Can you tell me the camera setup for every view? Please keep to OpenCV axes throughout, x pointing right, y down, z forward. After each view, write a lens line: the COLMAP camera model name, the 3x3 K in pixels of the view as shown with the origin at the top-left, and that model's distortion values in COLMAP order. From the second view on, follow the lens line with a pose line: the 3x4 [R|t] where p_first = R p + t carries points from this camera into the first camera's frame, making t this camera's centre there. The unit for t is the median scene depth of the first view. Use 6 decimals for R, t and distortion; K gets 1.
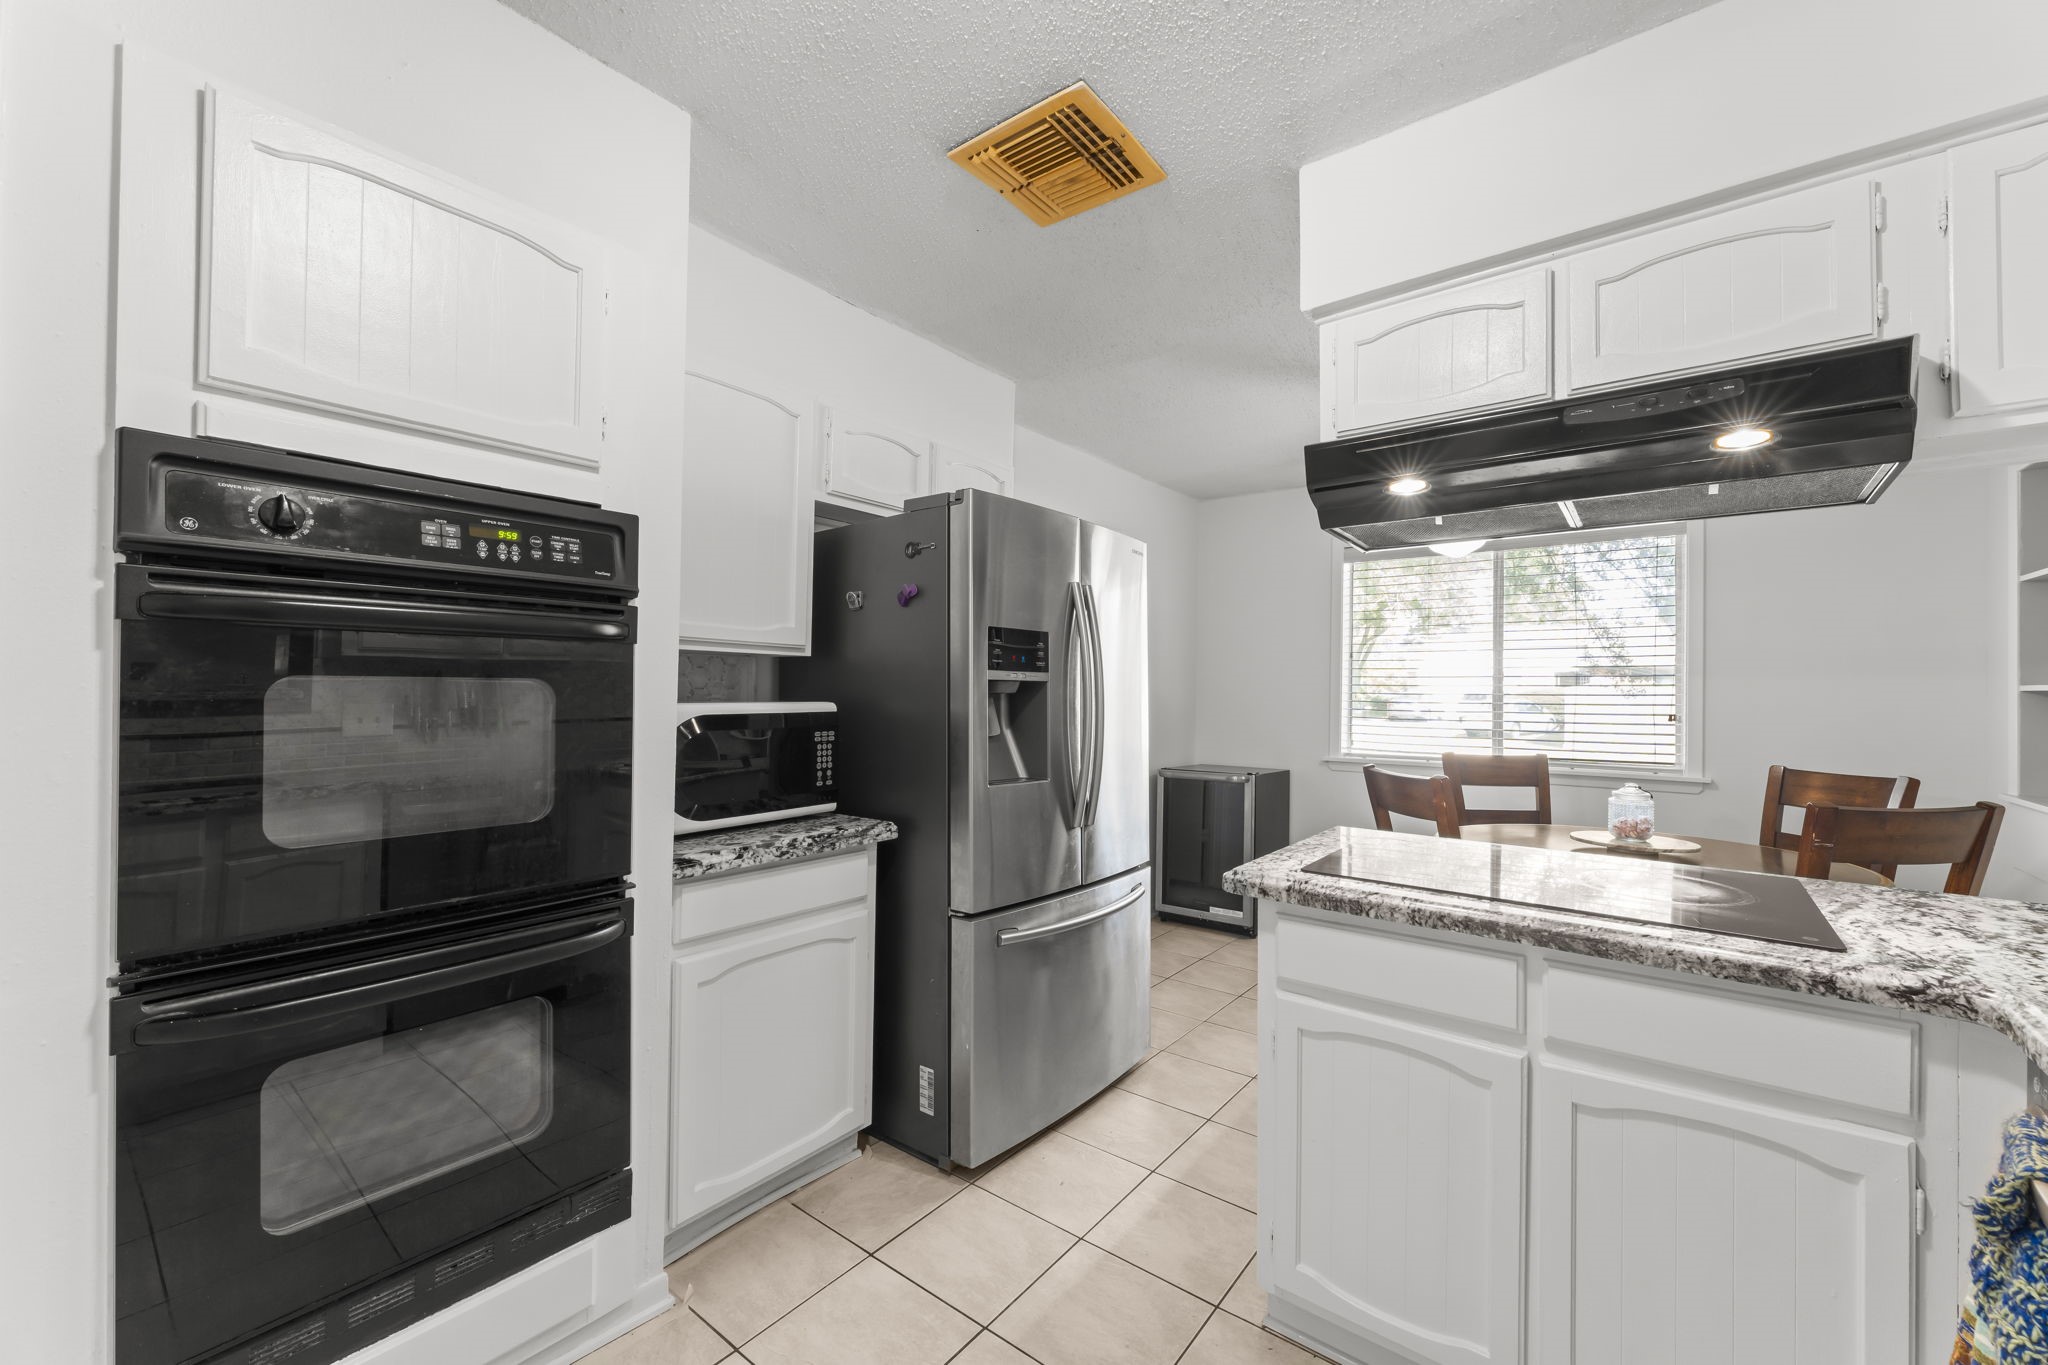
lens RADIAL K [[812.5, 0, 1024.4], [0, 812.5, 683.7], [0, 0, 1]] dist [-0.002082, 0.000266]
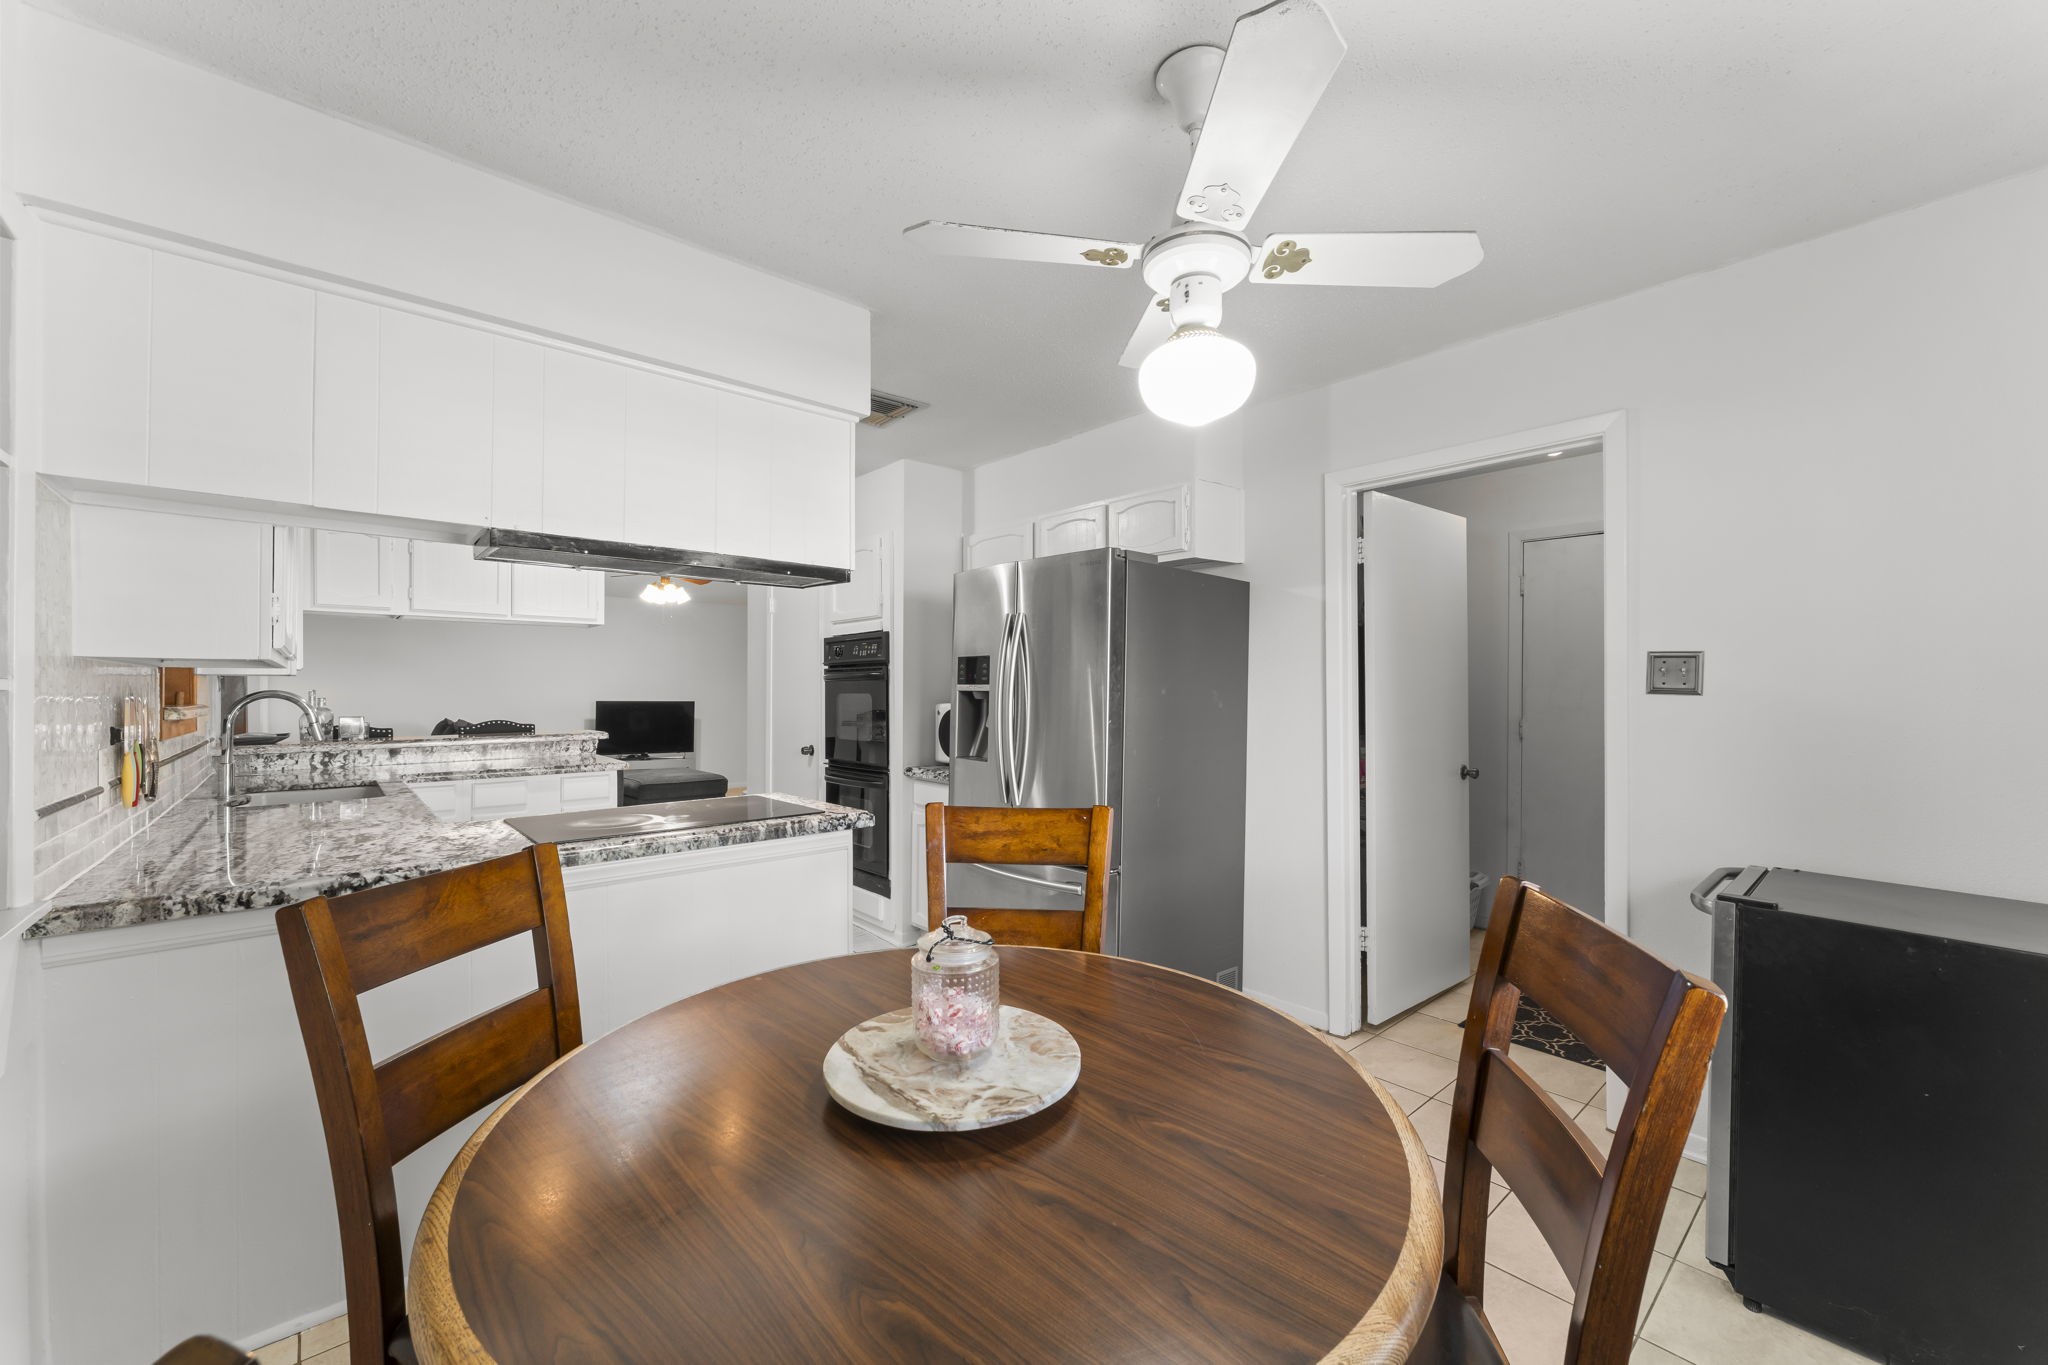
lens RADIAL K [[812.5, 0, 1023.0], [0, 812.5, 690.7], [0, 0, 1]] dist [-0.002082, 0.000266]
pose [[-0.198367, -0.010200, -0.980075, 2.026128], [0.007147, 0.999904, -0.011853, 0.019953], [0.980102, -0.009356, -0.198275, 1.972613]]
